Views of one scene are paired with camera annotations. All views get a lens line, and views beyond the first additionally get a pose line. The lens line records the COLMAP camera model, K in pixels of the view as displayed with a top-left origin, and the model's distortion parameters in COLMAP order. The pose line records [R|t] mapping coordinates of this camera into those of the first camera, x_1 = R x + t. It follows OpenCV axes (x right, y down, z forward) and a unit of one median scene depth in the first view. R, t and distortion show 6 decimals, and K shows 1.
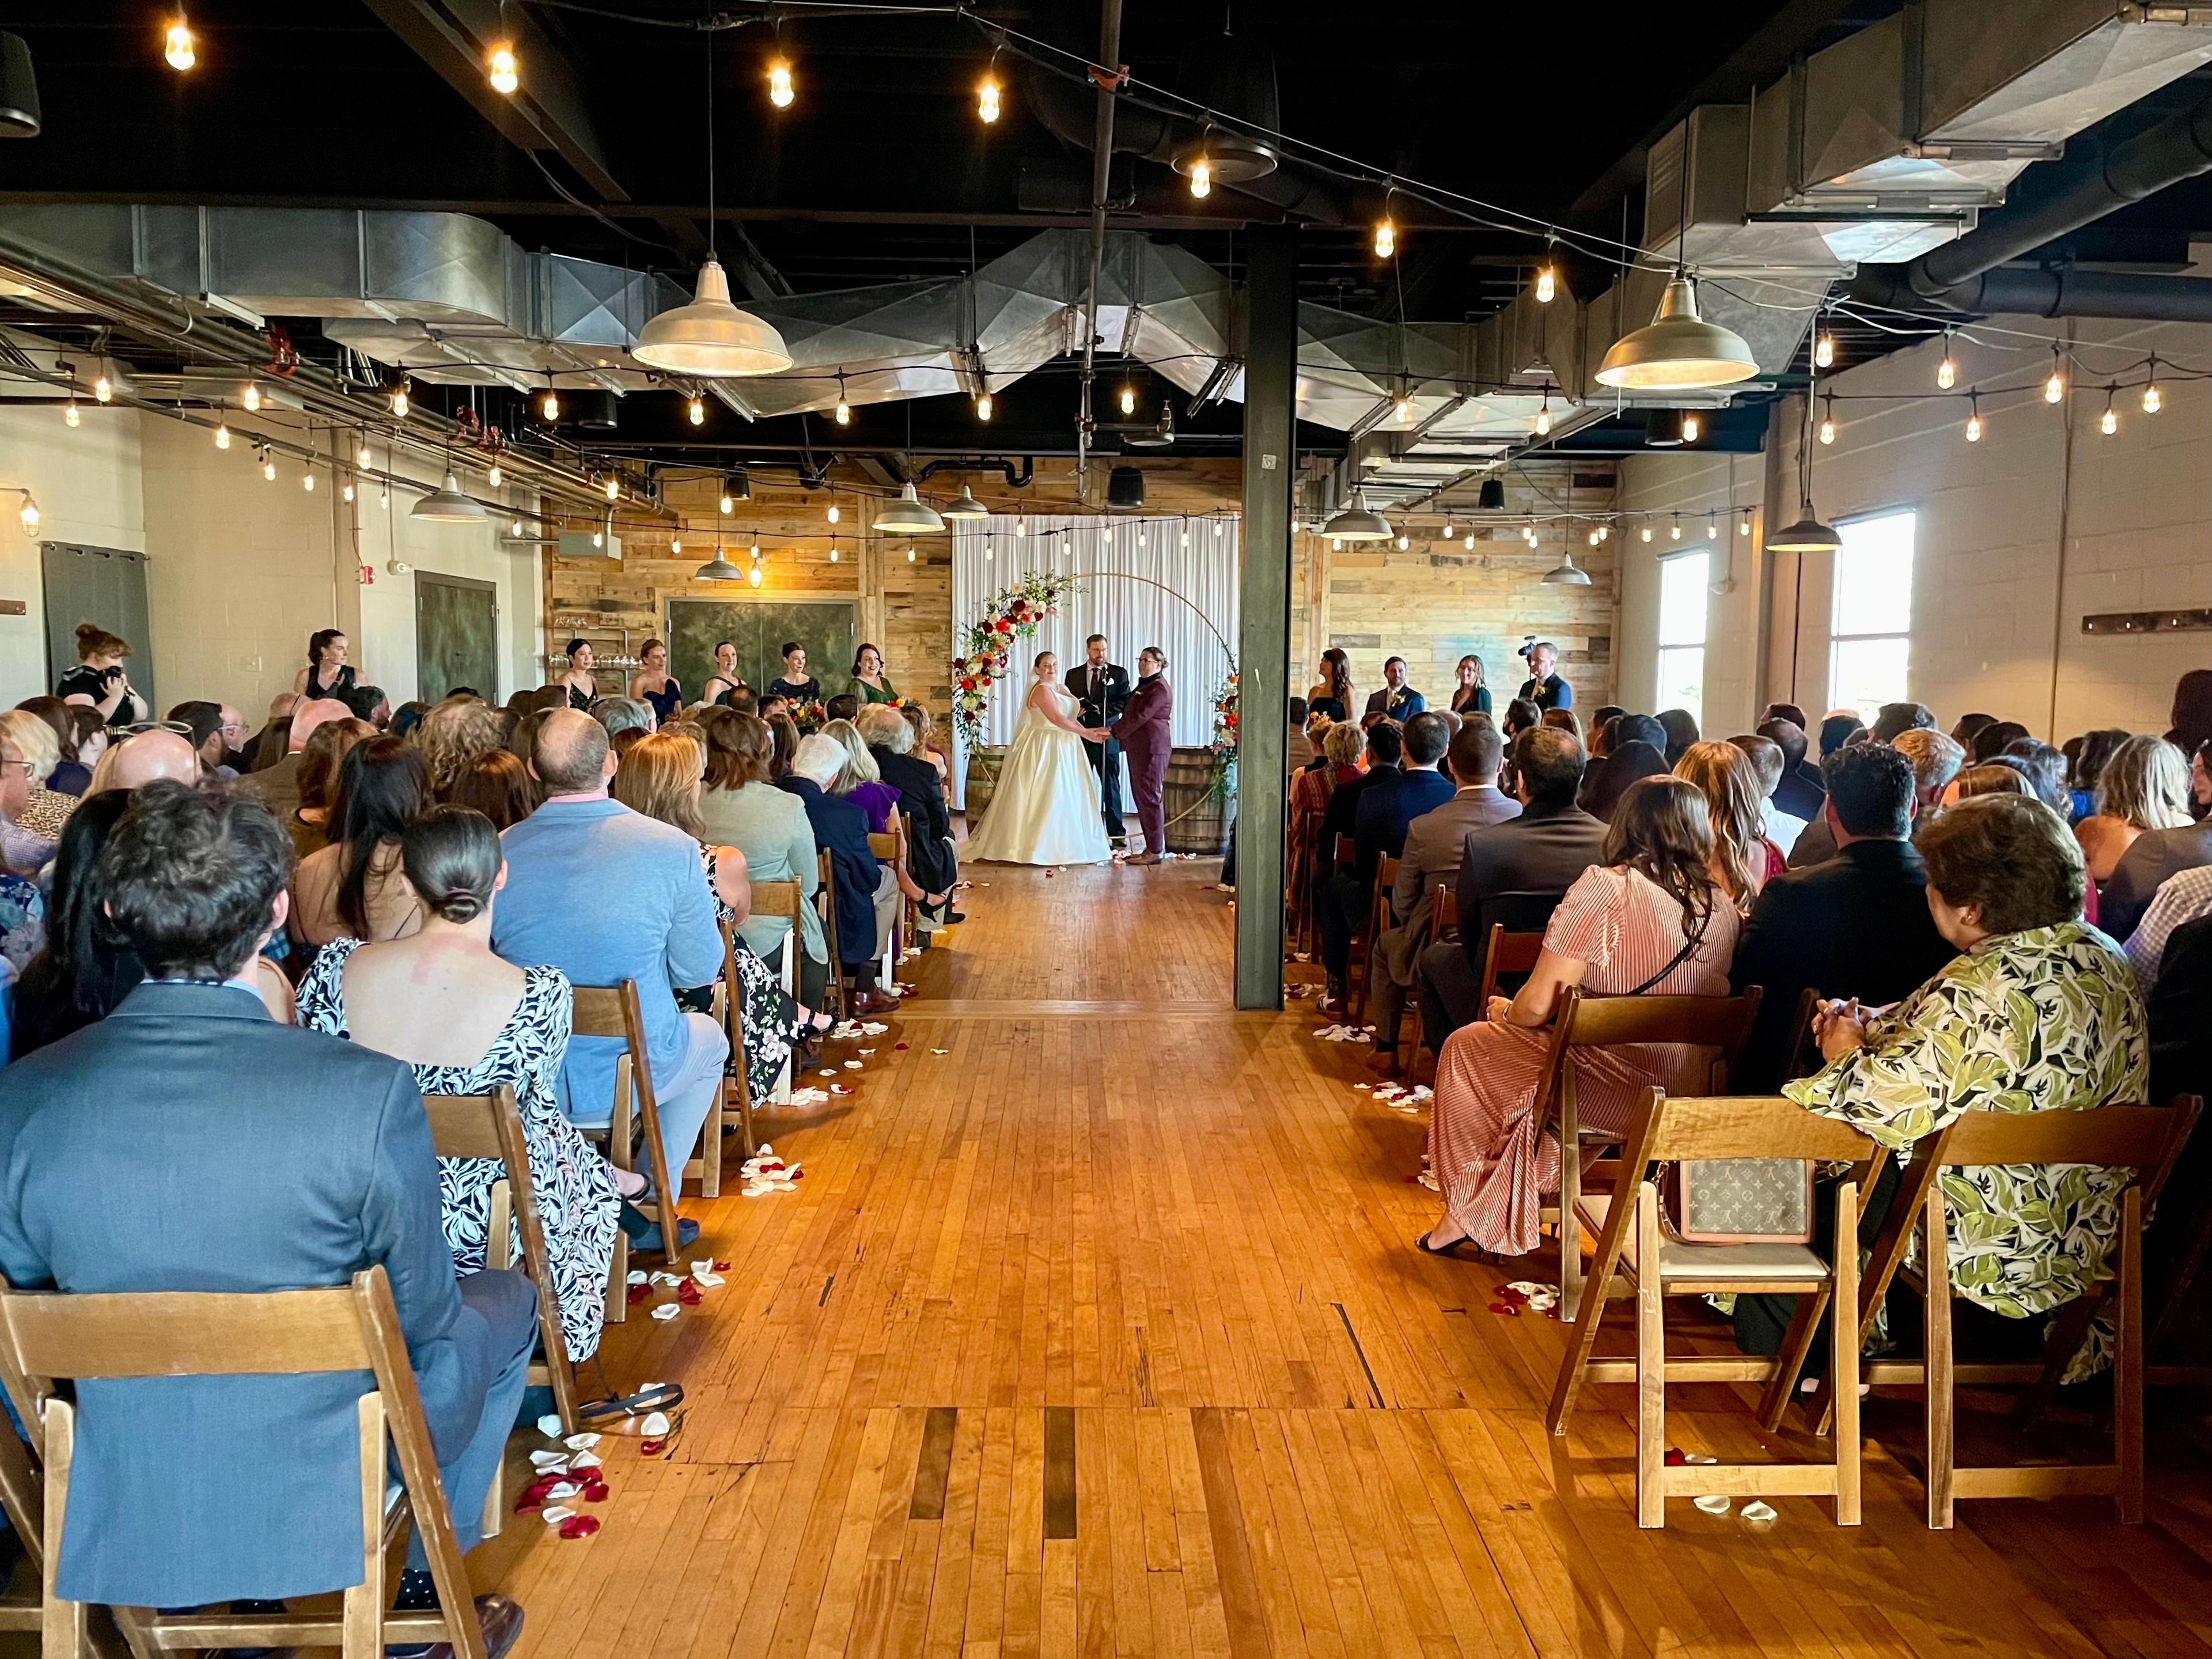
lens RADIAL K [[1746.0, 0, 1148.7], [0, 1746.0, 813.2], [0, 0, 1]] dist [0.055601, -0.012782]
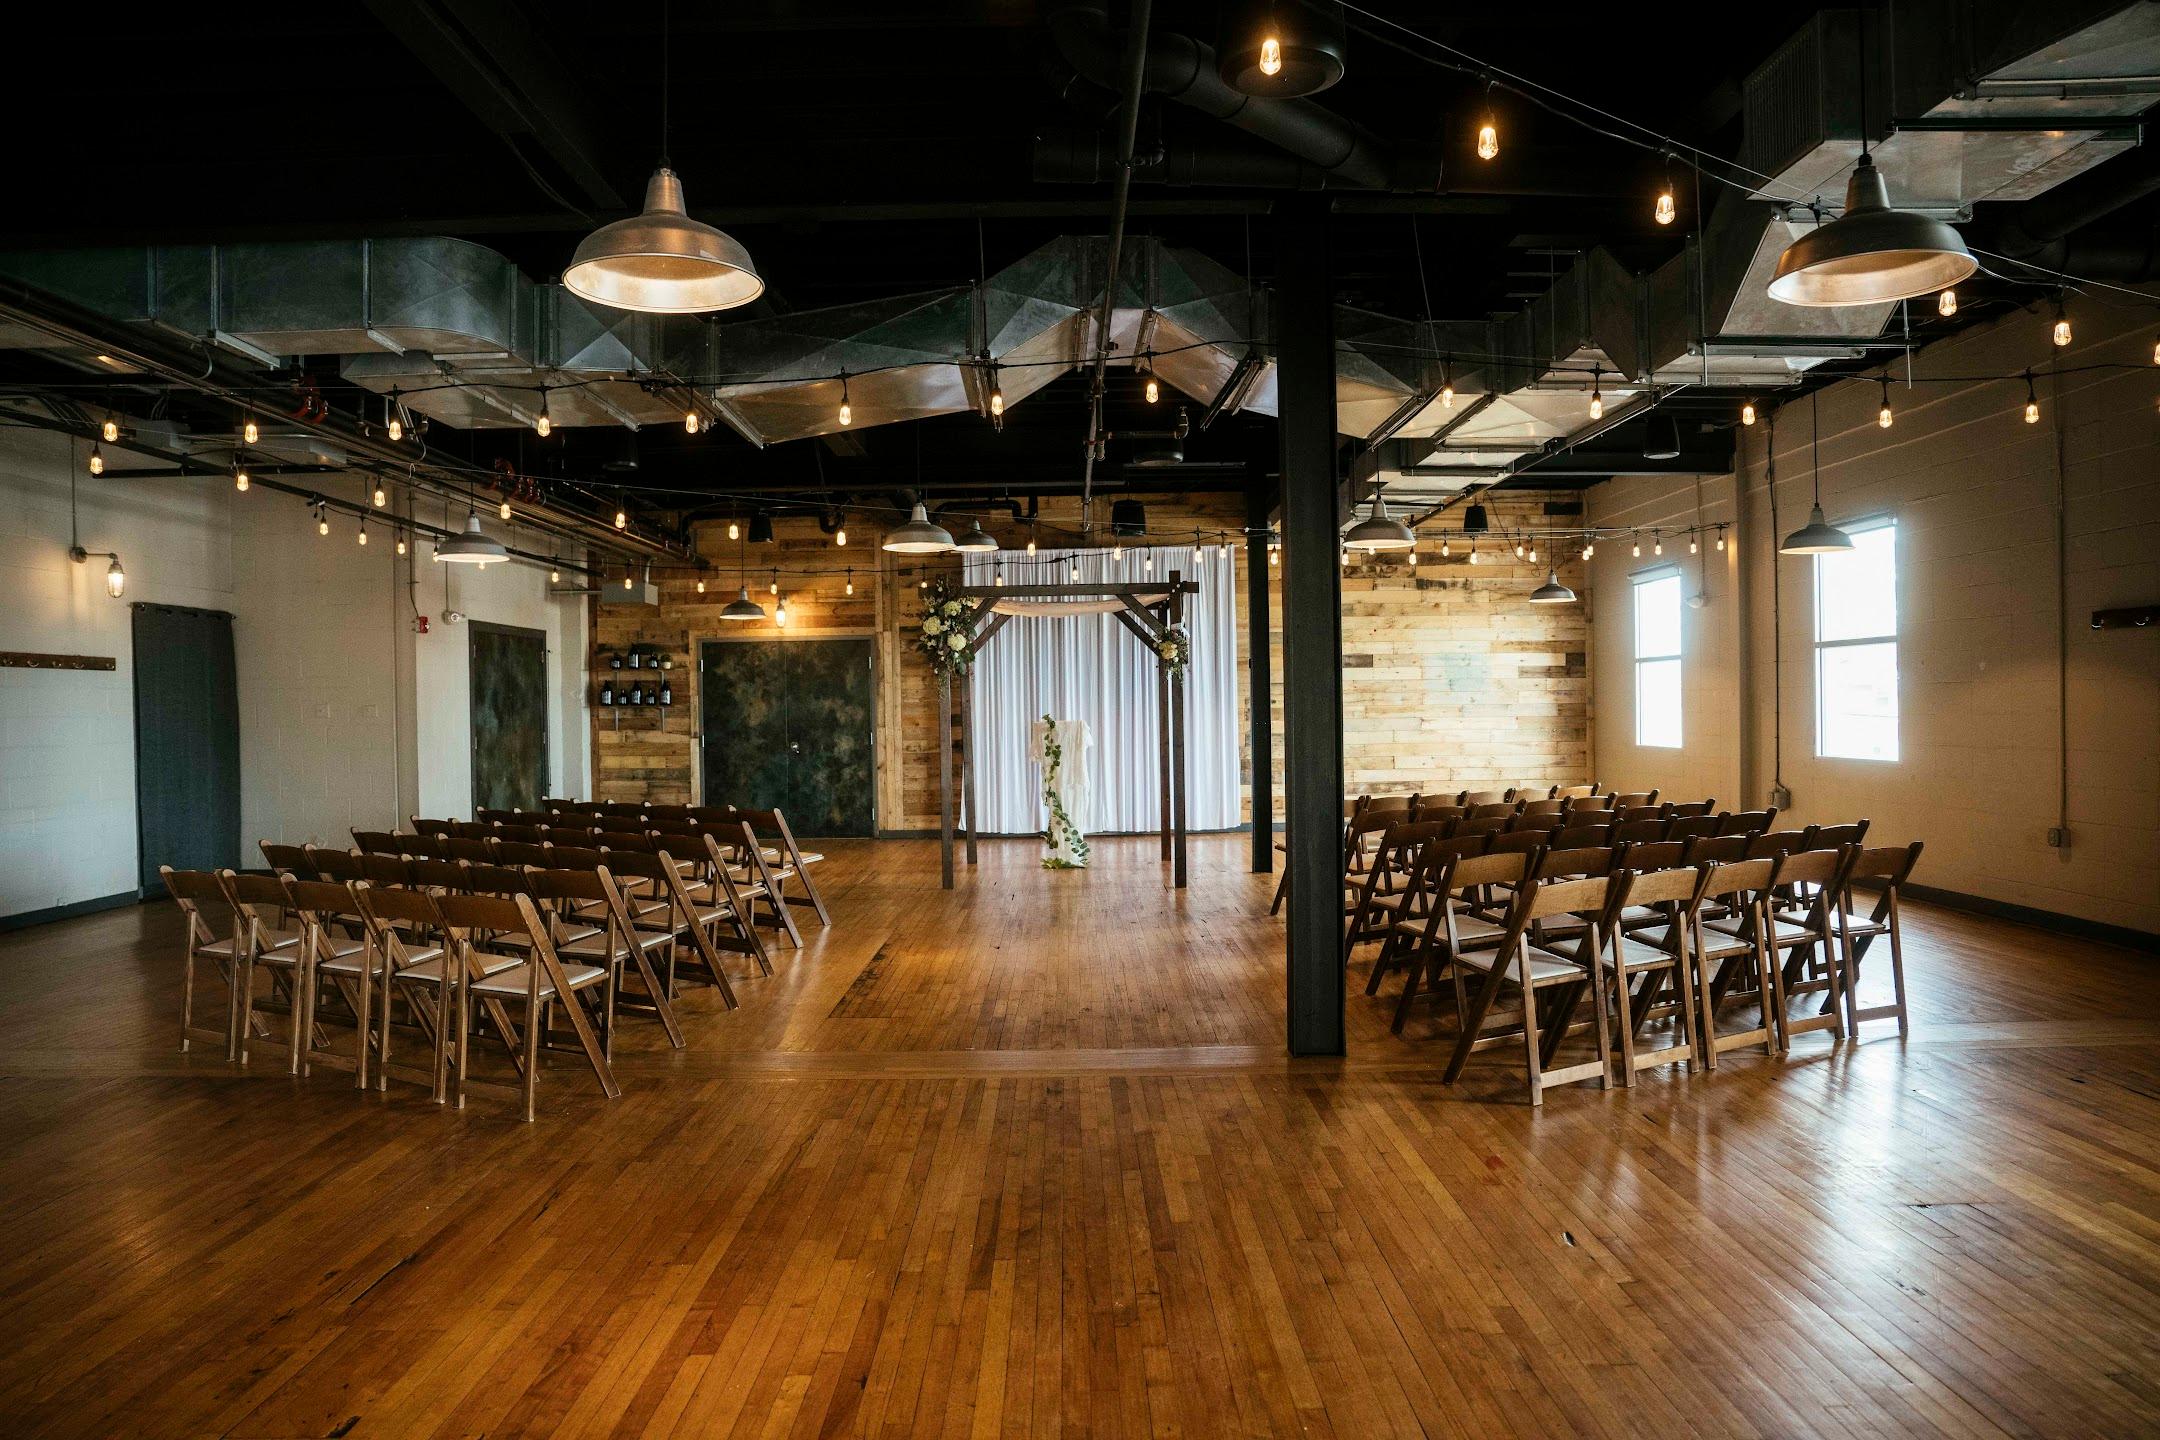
lens RADIAL K [[1496.2, 0, 1084.0], [0, 1496.2, 709.4], [0, 0, 1]] dist [-0.024347, 0.010897]
pose [[0.999219, -0.025380, -0.030287, -0.019115], [0.022947, 0.996678, -0.078139, -0.004902], [0.032169, 0.077383, 0.996482, 0.150213]]
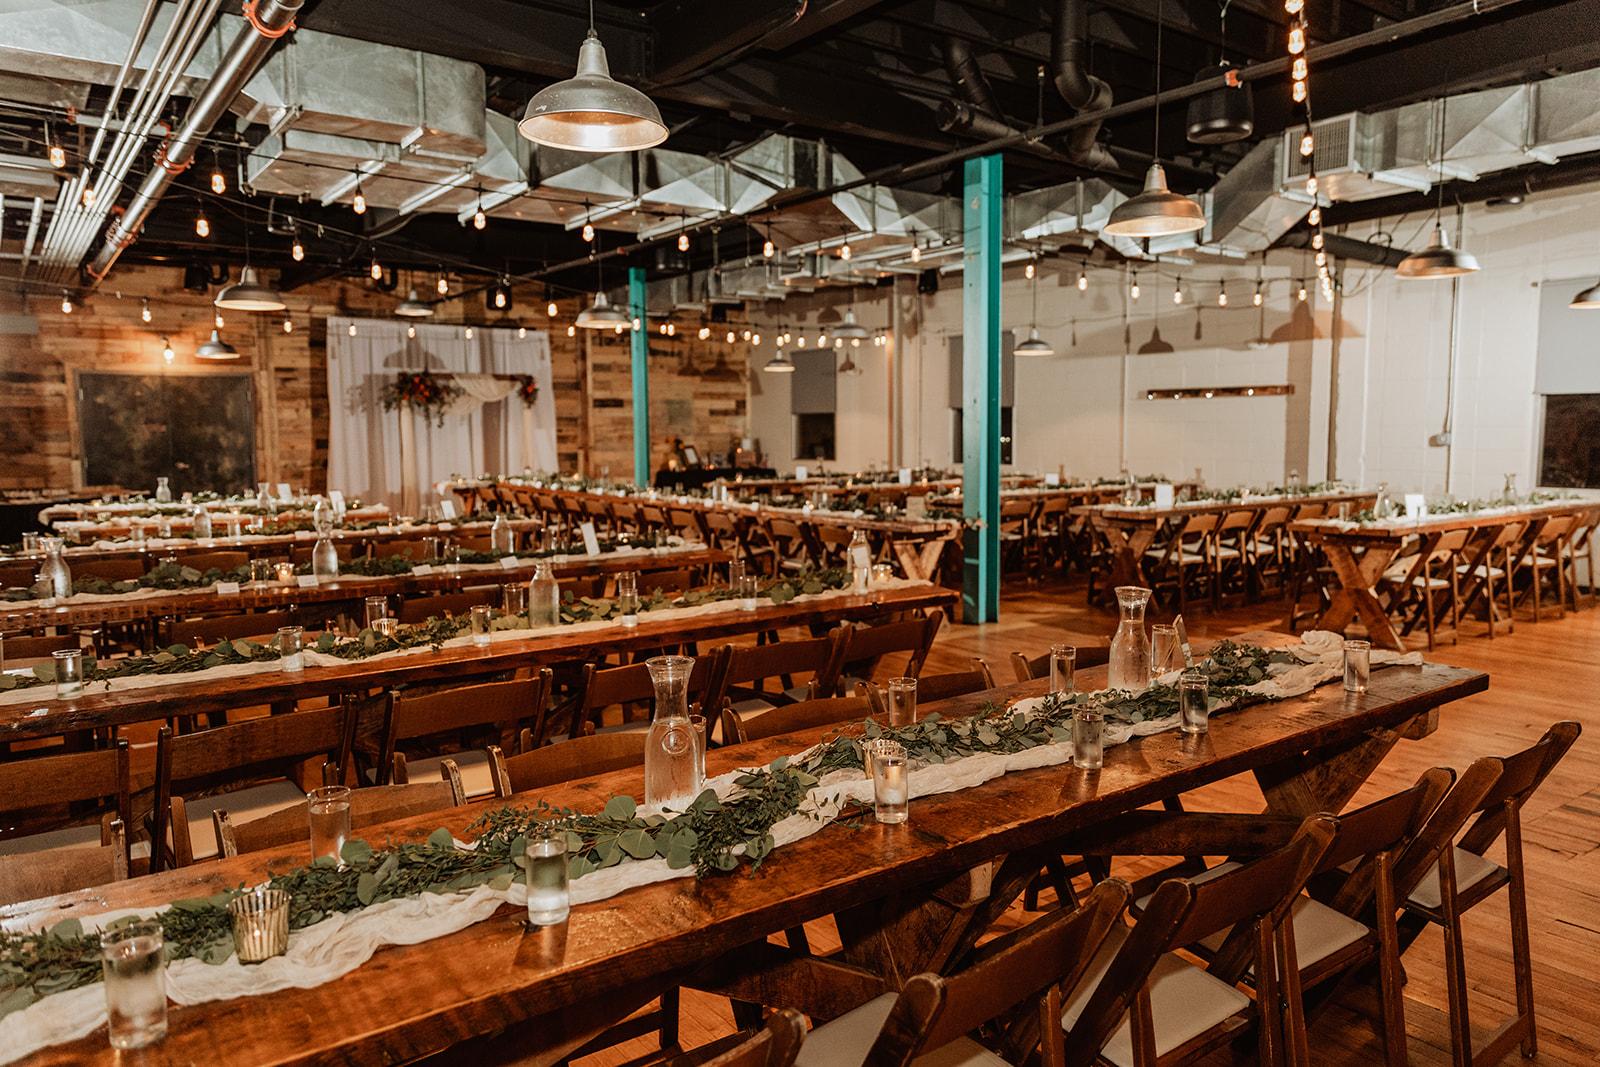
lens RADIAL K [[1108.3, 0, 809.2], [0, 1108.3, 523.8], [0, 0, 1]] dist [-0.024347, 0.010897]
pose [[0.819690, -0.065946, 0.568999, -0.448028], [0.059877, 0.997773, 0.029382, -0.016468], [-0.569670, 0.009986, 0.821813, 0.151397]]
